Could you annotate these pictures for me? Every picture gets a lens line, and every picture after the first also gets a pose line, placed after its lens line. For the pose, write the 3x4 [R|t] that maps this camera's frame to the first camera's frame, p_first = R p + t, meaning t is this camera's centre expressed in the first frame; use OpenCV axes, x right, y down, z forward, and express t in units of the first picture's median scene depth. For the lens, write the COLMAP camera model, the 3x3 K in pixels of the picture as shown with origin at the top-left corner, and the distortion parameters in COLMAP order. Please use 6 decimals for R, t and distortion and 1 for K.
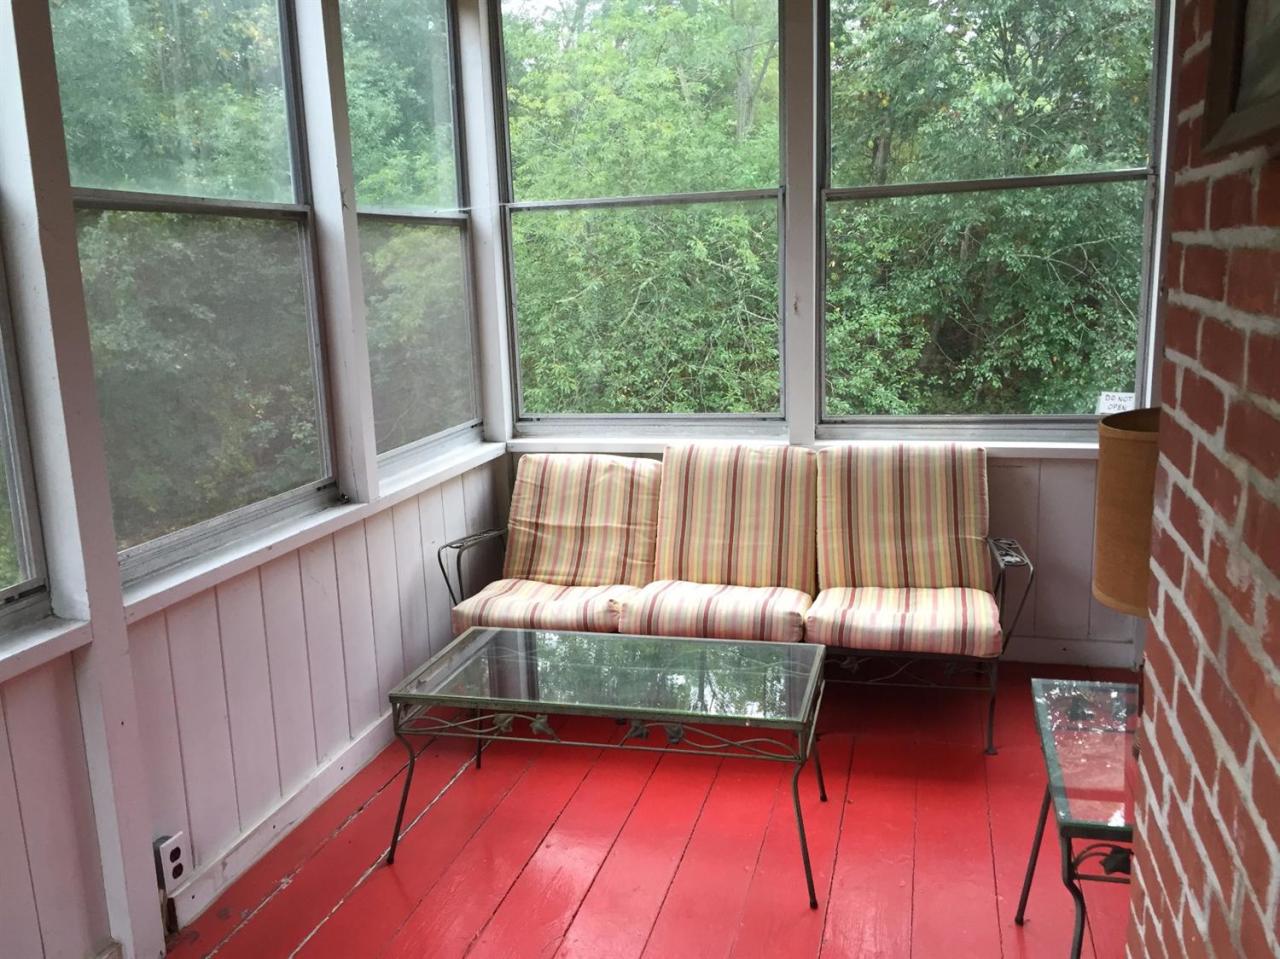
lens RADIAL K [[1090.5, 0, 644.1], [0, 1090.5, 478.2], [0, 0, 1]] dist [0.067438, -0.080505]
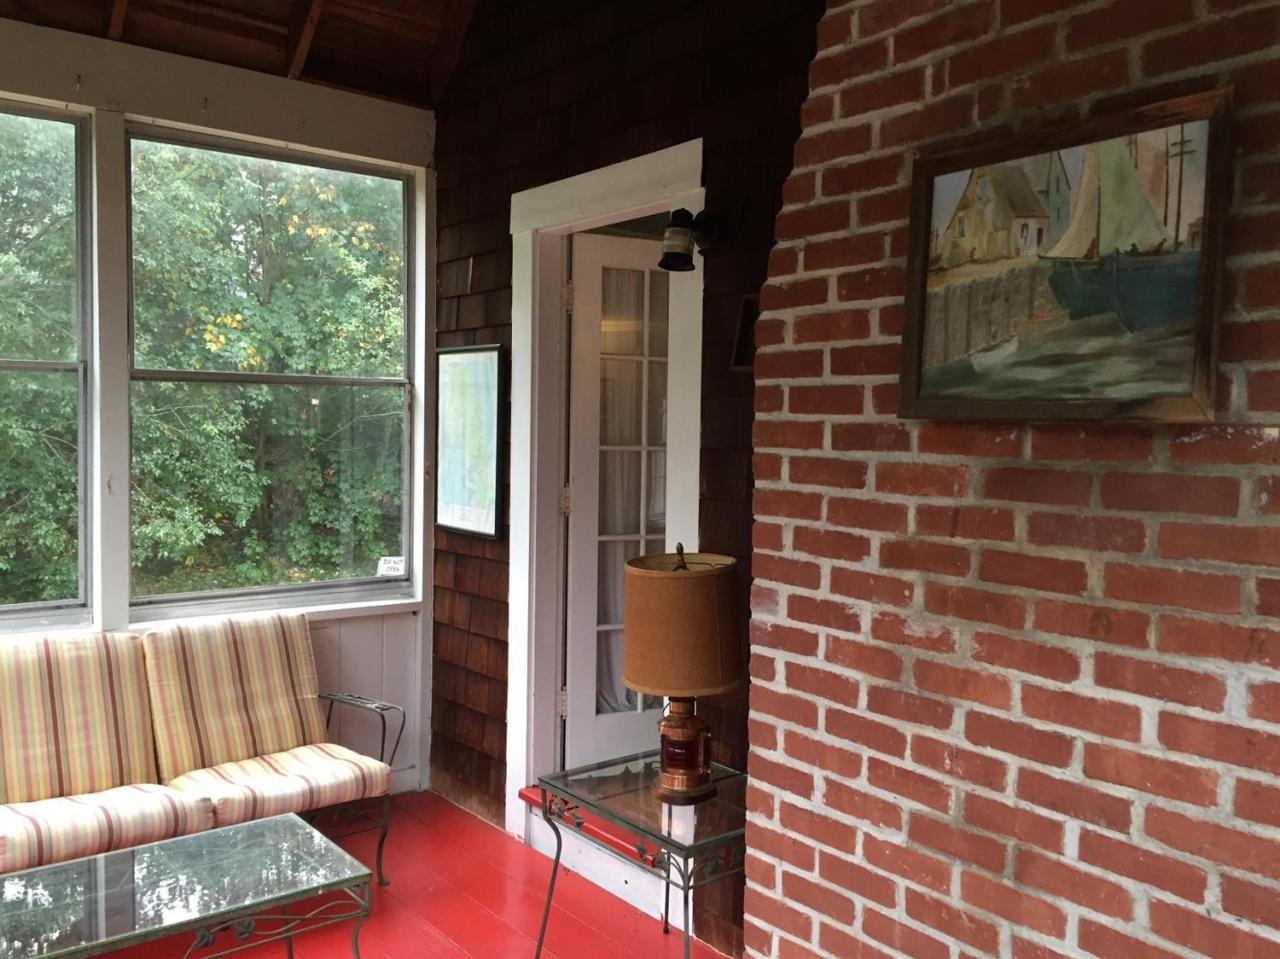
lens RADIAL K [[1090.5, 0, 644.1], [0, 1090.5, 478.2], [0, 0, 1]] dist [0.067438, -0.080505]
pose [[0.598330, 0.006224, 0.801225, -0.365868], [0.120189, 0.987959, -0.097428, -0.013359], [-0.792184, 0.154592, 0.590378, 0.062060]]
